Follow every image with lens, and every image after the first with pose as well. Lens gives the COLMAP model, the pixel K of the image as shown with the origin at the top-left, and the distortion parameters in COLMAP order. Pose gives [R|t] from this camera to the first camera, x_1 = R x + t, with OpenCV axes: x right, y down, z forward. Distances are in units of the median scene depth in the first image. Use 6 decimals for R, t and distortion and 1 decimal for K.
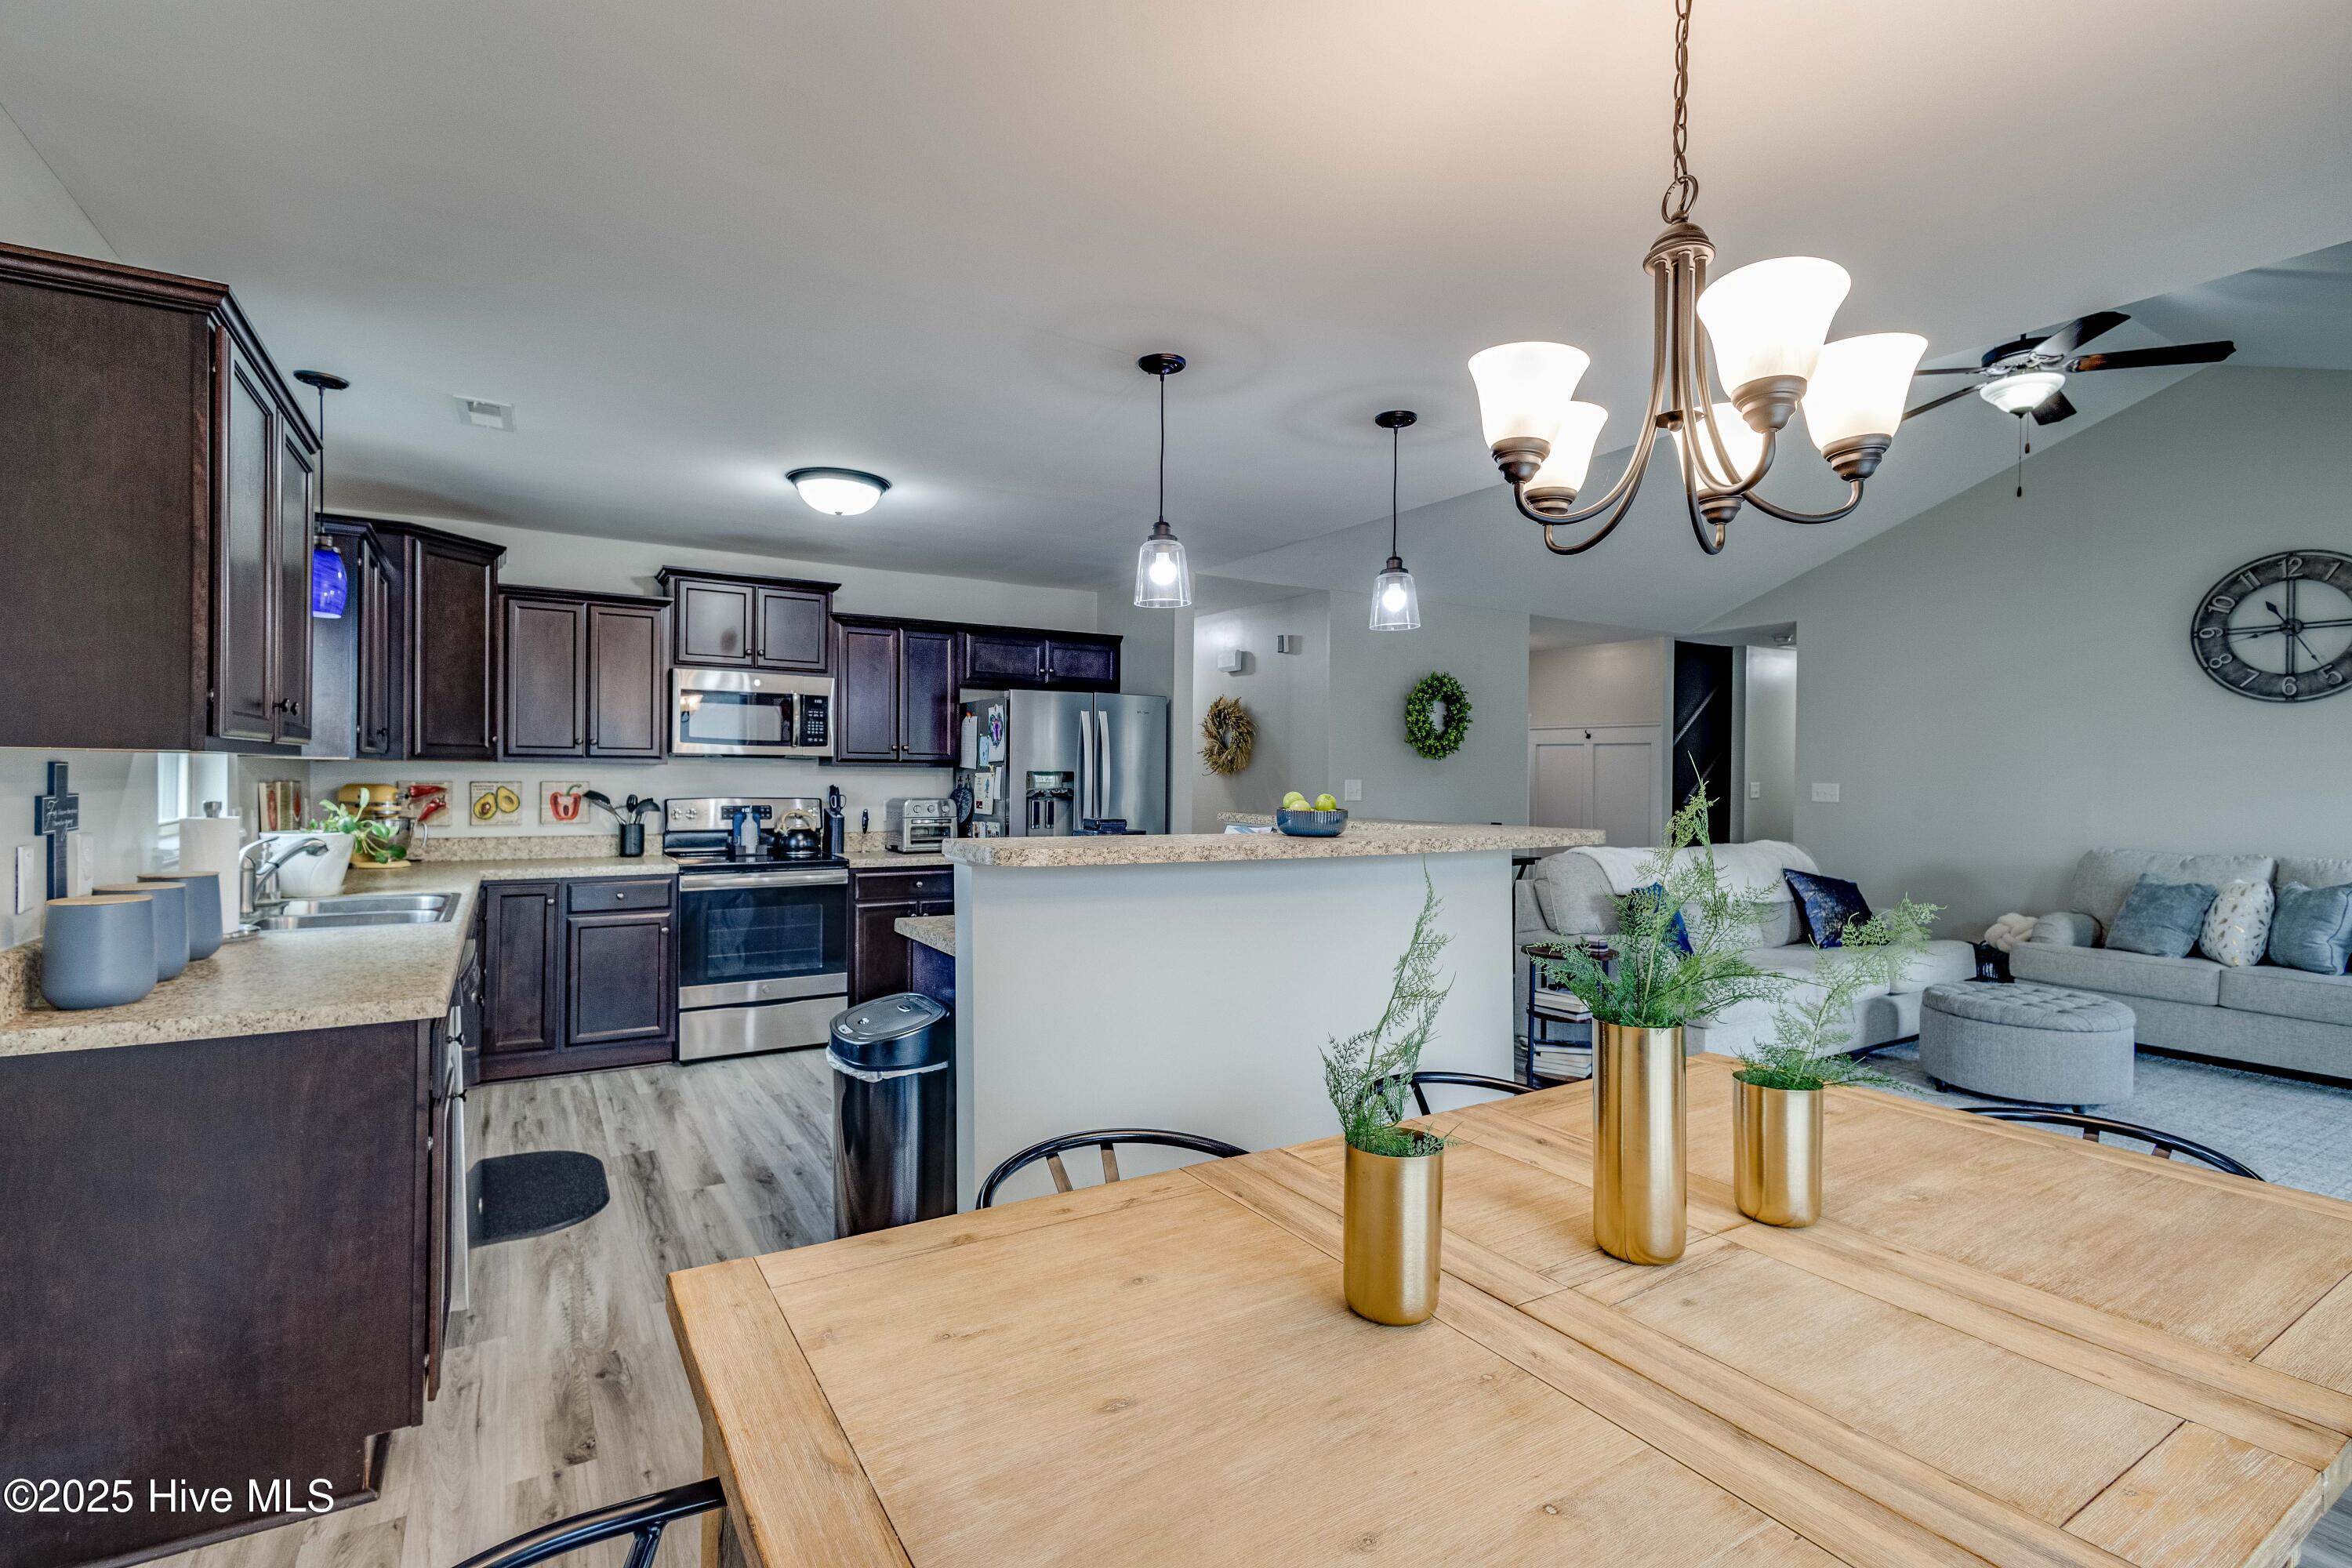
lens RADIAL K [[1090.3, 0, 1187.5], [0, 1090.3, 776.1], [0, 0, 1]] dist [0.013326, -0.001908]
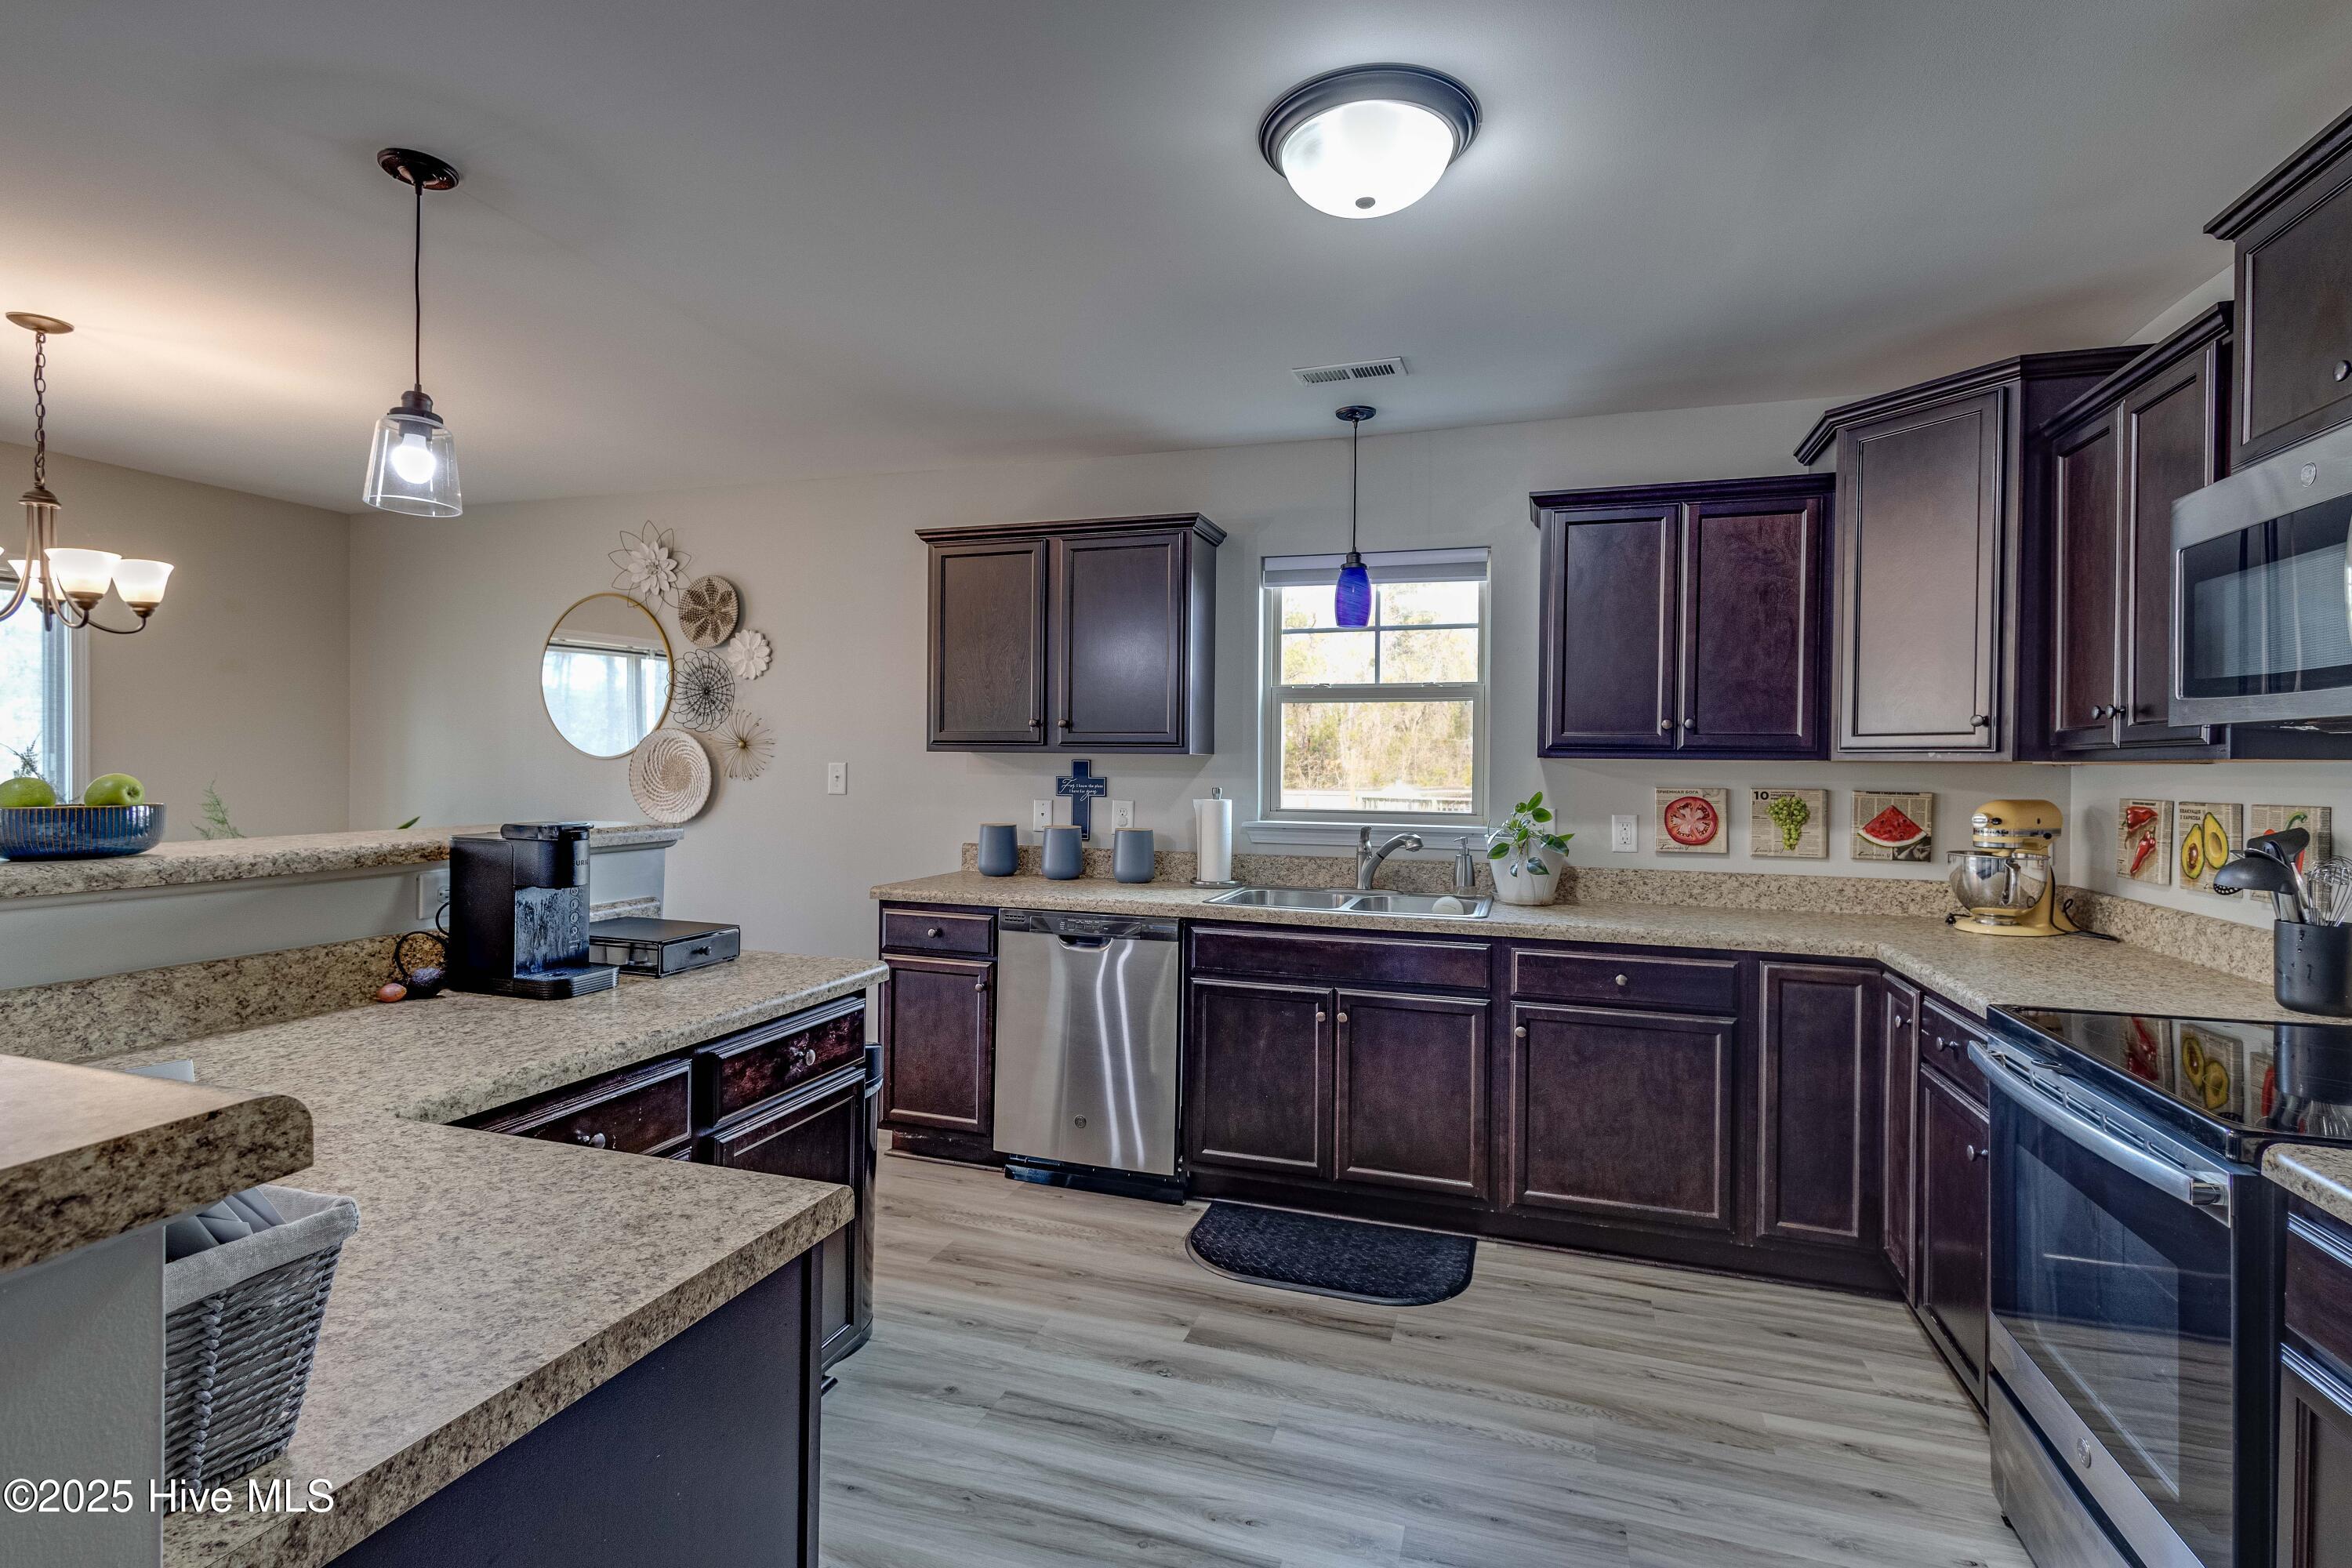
lens RADIAL K [[1090.3, 0, 1164.2], [0, 1090.3, 775.7], [0, 0, 1]] dist [0.013326, -0.001908]
pose [[-0.767563, -0.014194, -0.640816, 0.044100], [-0.022109, 0.999746, 0.004337, 0.001008], [0.640592, 0.017497, -0.767682, 1.376903]]
